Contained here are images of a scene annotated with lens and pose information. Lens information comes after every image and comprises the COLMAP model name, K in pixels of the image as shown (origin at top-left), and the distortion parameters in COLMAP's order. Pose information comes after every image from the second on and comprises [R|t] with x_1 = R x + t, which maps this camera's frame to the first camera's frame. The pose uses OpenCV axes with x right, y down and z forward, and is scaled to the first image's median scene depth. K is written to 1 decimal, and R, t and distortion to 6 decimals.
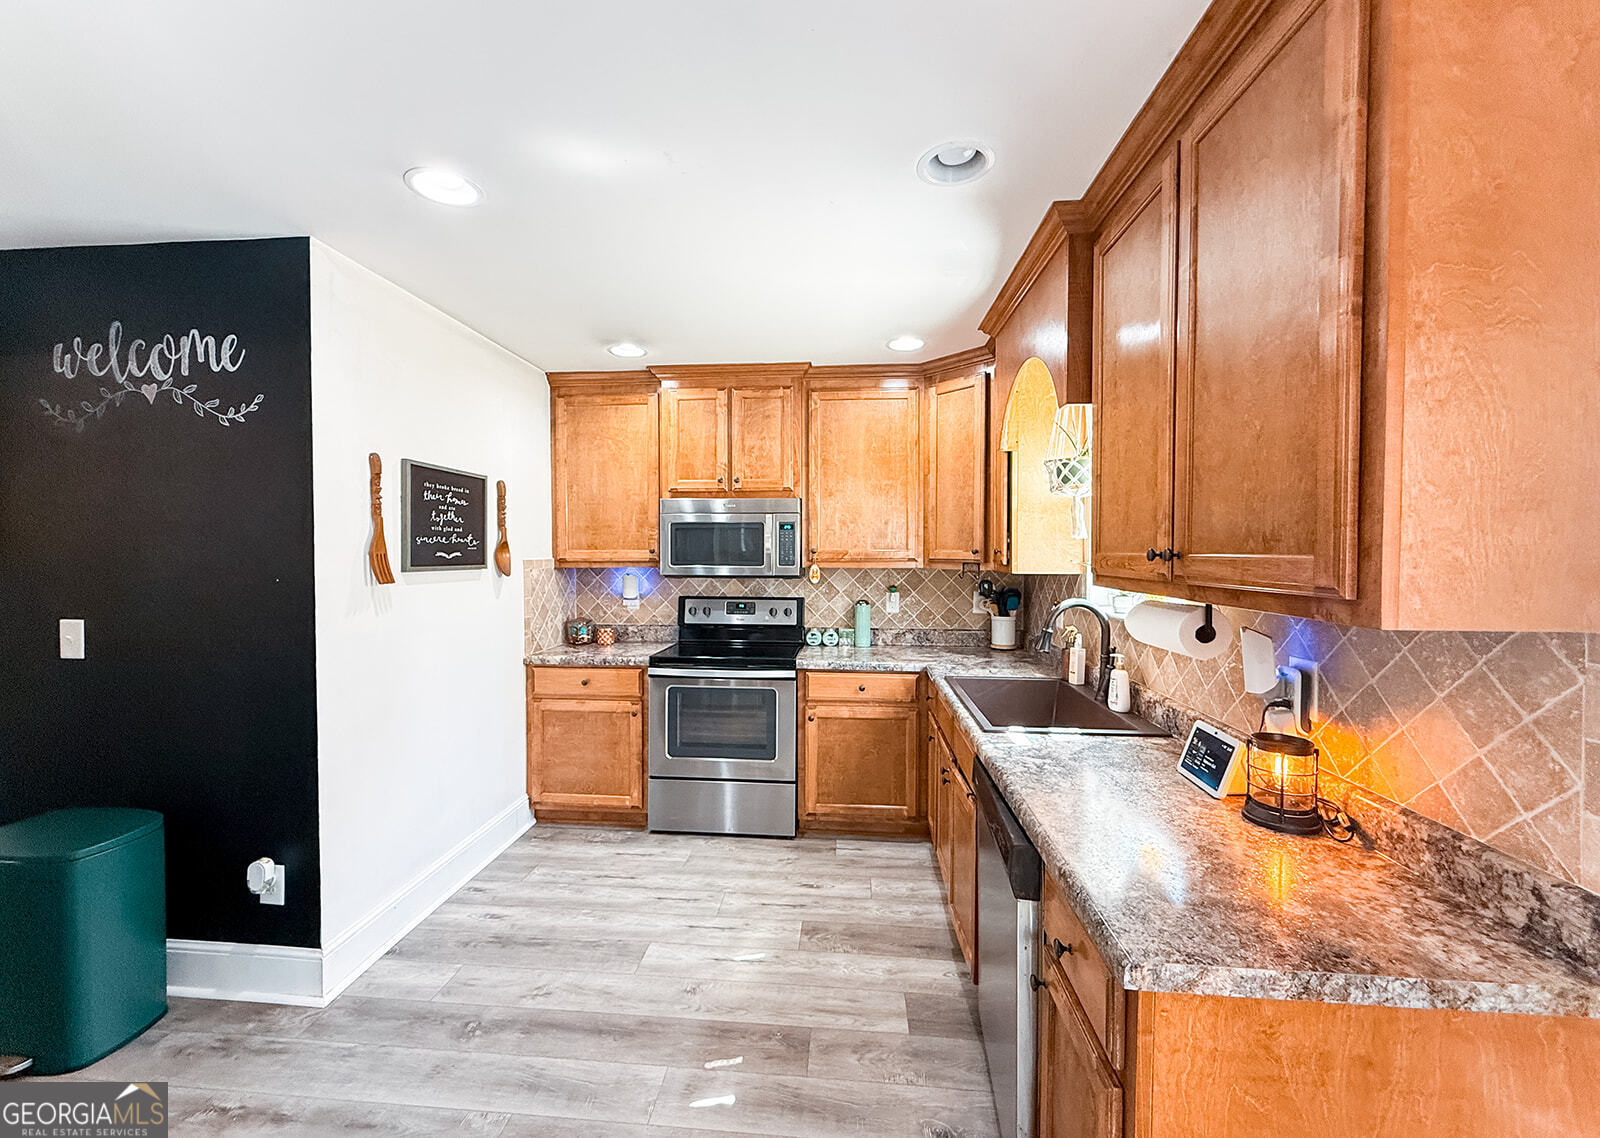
lens RADIAL K [[634.6, 0, 788.3], [0, 634.6, 564.9], [0, 0, 1]] dist [0.000995, 0.000822]
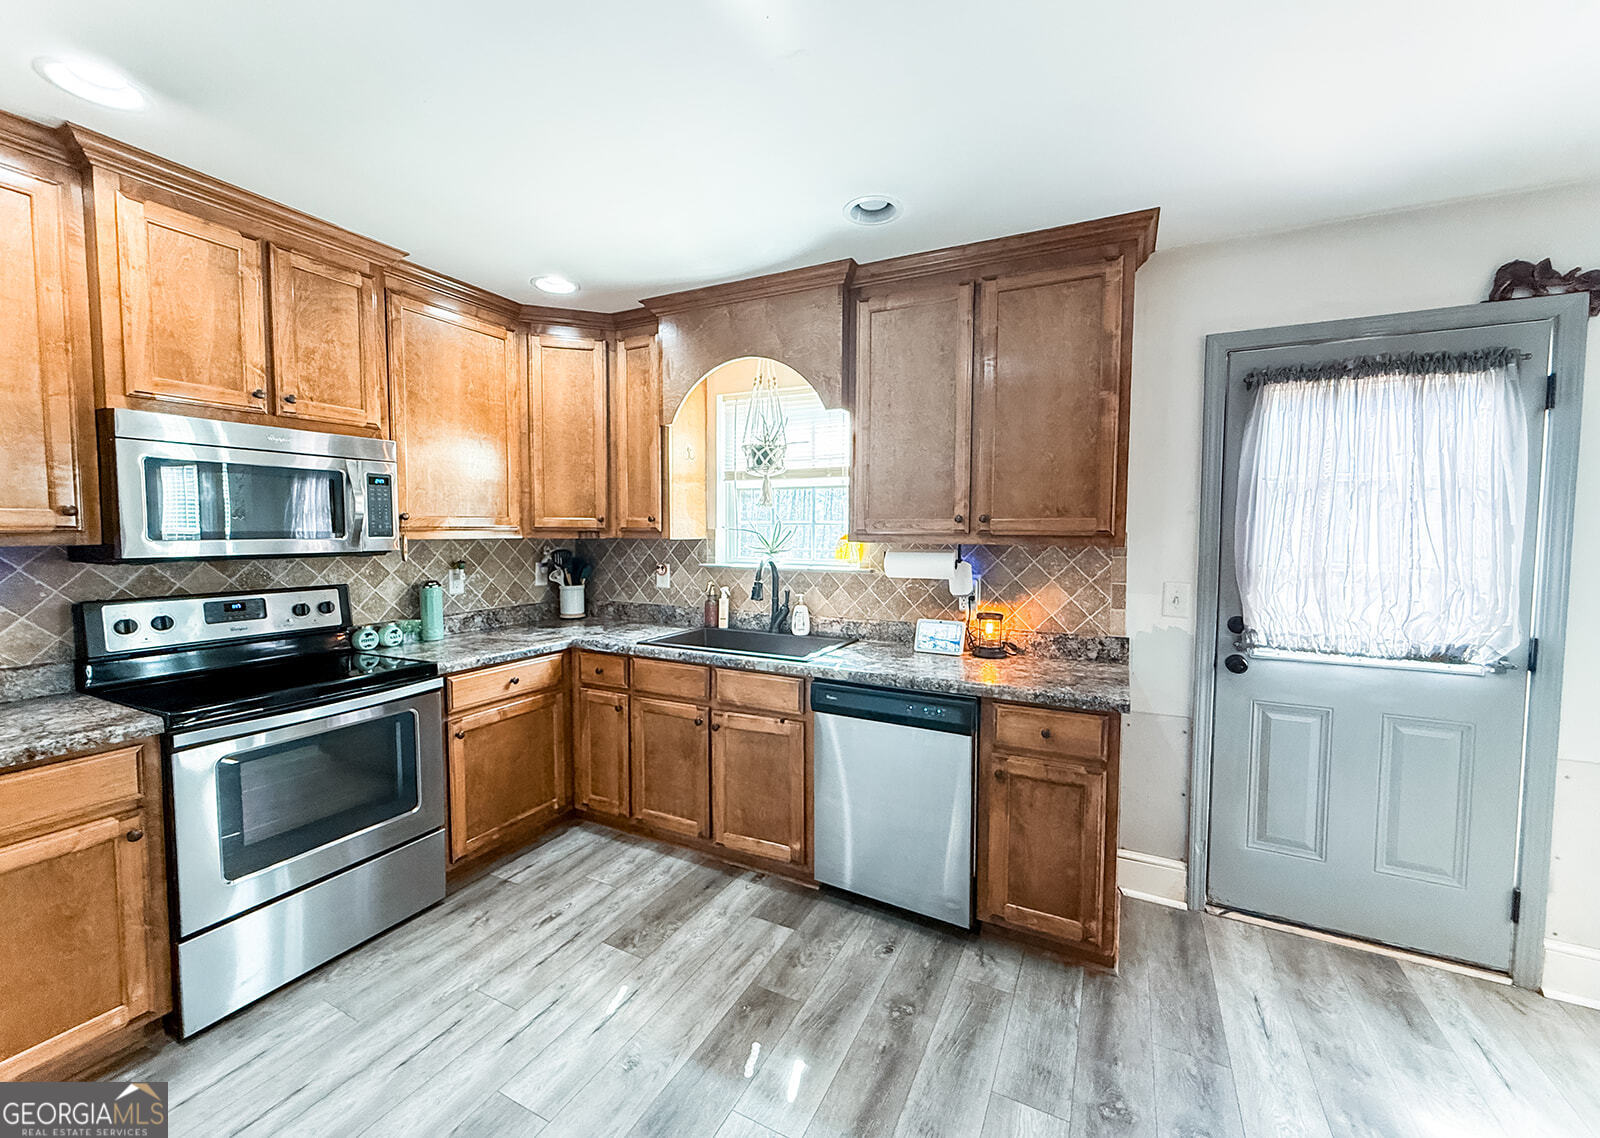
lens RADIAL K [[634.6, 0, 807.2], [0, 634.6, 564.1], [0, 0, 1]] dist [0.000995, 0.000822]
pose [[0.374593, -0.053119, 0.925667, -0.501805], [0.018971, 0.998588, 0.049626, 0.005646], [-0.926995, -0.001028, 0.375071, 0.322006]]
